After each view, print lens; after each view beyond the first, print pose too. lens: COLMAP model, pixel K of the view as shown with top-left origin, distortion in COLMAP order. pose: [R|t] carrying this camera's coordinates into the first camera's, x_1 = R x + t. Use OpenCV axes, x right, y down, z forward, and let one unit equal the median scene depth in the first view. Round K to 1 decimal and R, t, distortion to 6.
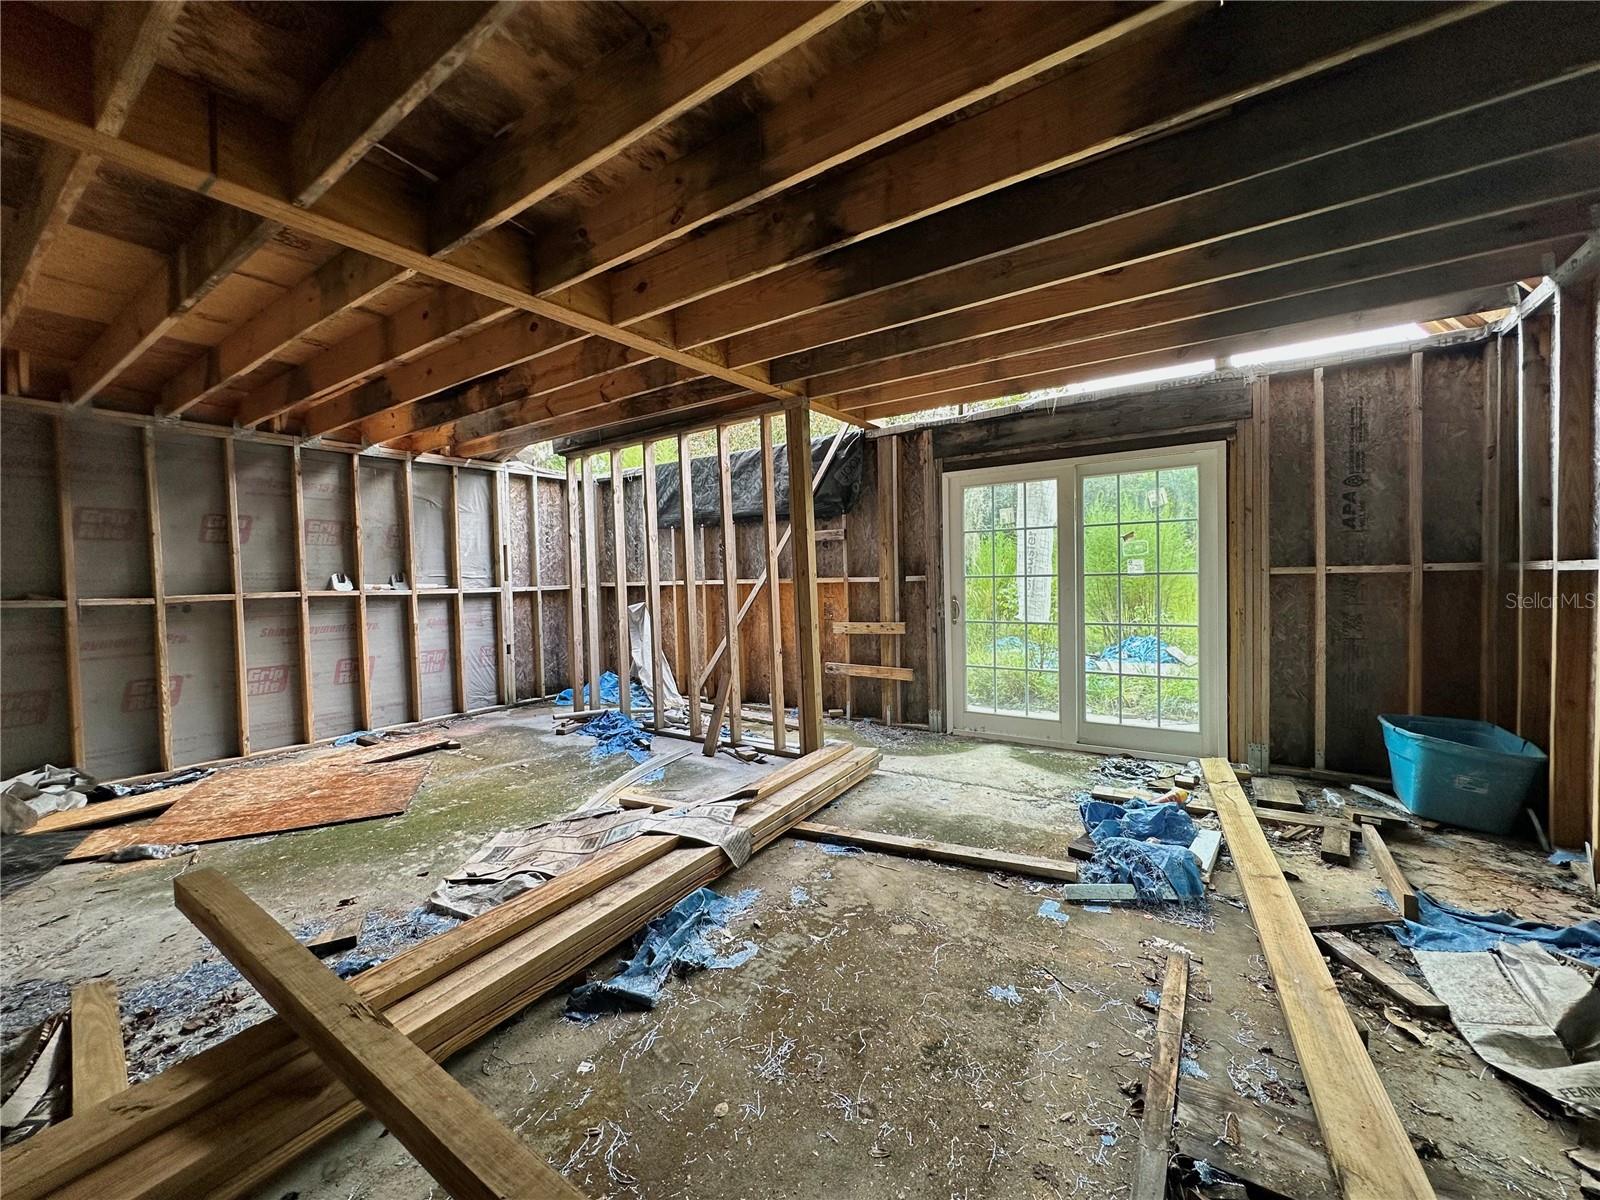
lens RADIAL K [[629.6, 0, 800.0], [0, 629.6, 600.0], [0, 0, 1]] dist [-0.000116, 0.000031]
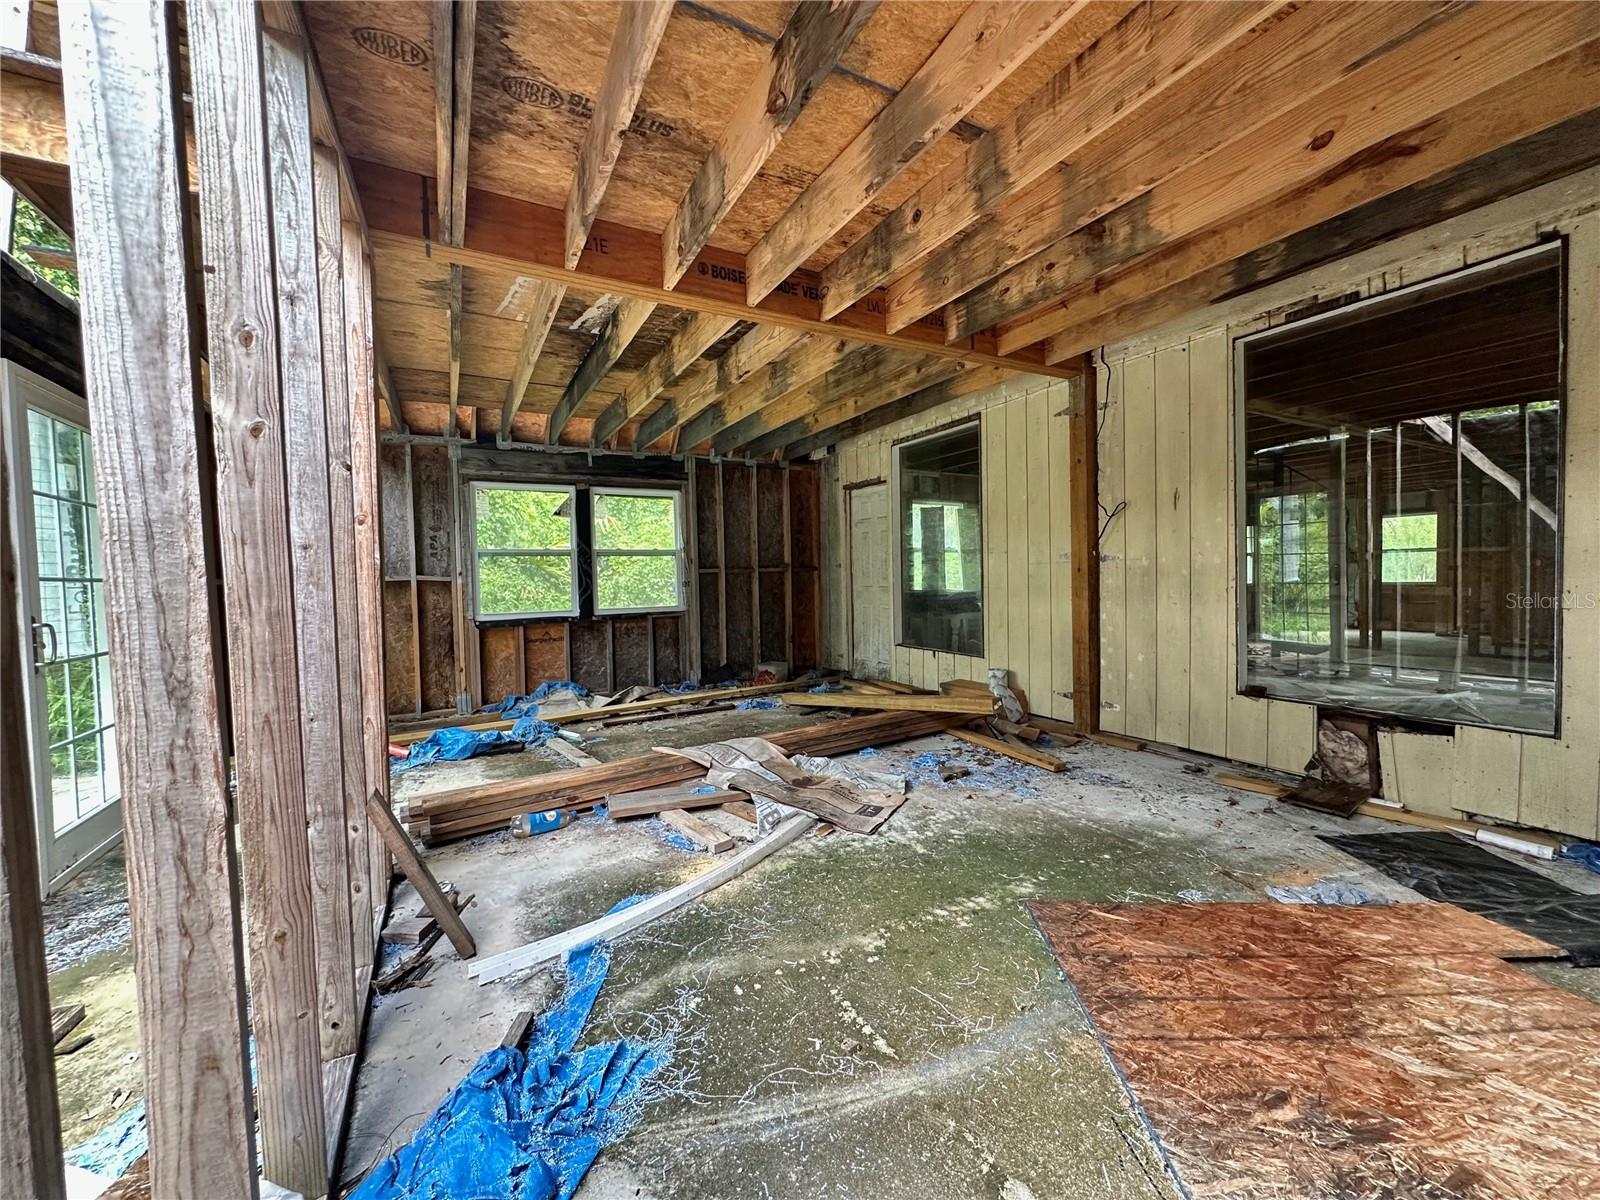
lens RADIAL K [[629.6, 0, 800.0], [0, 629.6, 600.0], [0, 0, 1]] dist [-0.000116, 0.000031]
pose [[-0.888970, 0.030870, 0.456923, -0.705839], [0.064769, 0.996172, 0.058709, -0.012505], [-0.453361, 0.081785, -0.887567, 1.588642]]
